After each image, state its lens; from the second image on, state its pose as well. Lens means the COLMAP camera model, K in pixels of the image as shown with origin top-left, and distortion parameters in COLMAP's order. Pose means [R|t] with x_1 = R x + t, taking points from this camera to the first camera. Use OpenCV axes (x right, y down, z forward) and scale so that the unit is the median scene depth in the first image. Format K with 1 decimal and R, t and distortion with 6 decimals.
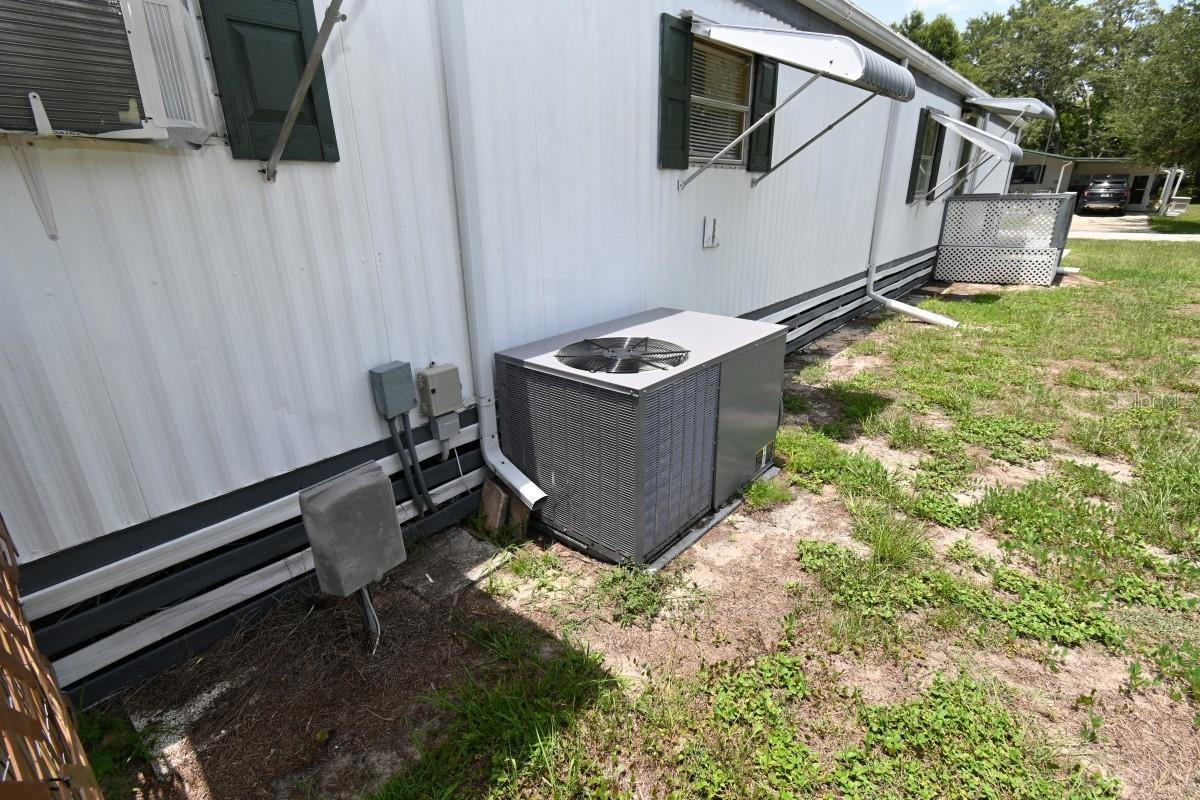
lens RADIAL K [[568.6, 0, 598.2], [0, 568.6, 402.1], [0, 0, 1]] dist [0.008479, -0.004900]
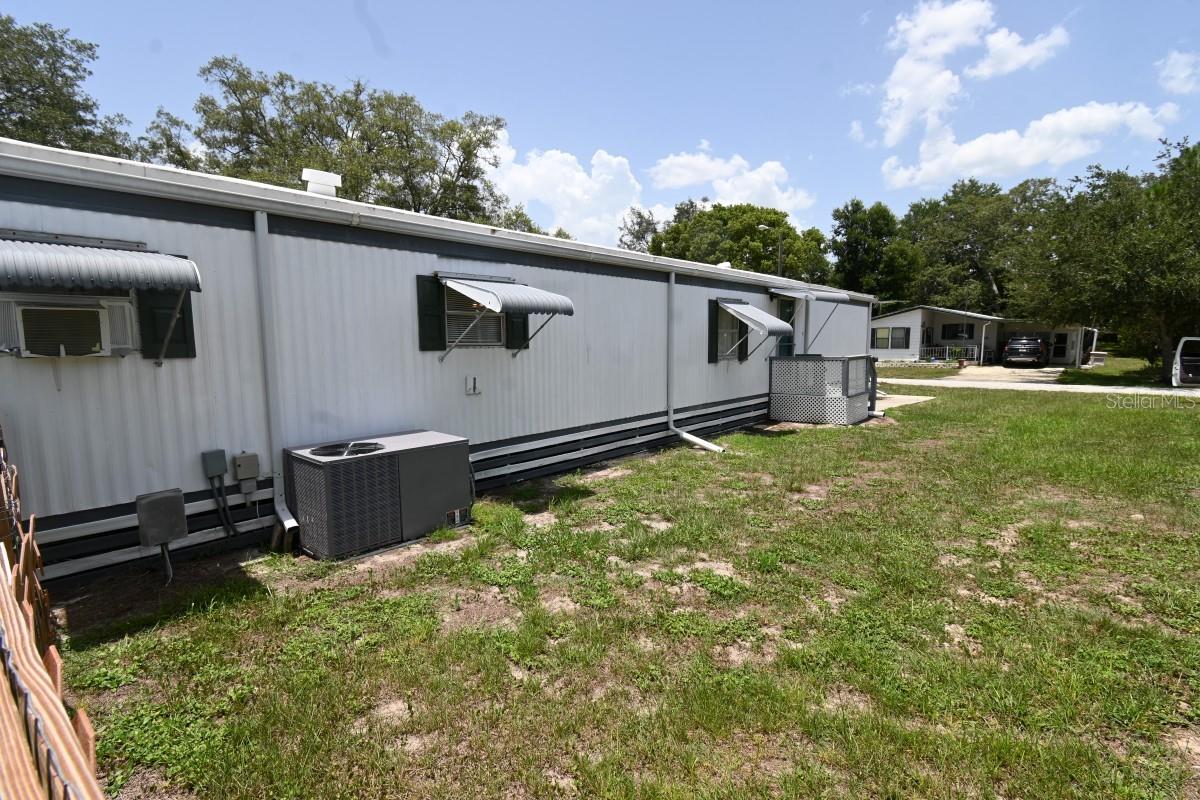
lens RADIAL K [[568.6, 0, 598.8], [0, 568.6, 399.1], [0, 0, 1]] dist [0.008479, -0.004900]
pose [[0.999760, 0.011576, -0.018606, 0.862019], [-0.015778, 0.969496, -0.244598, 0.192436], [0.015207, 0.244833, 0.969446, -0.818106]]
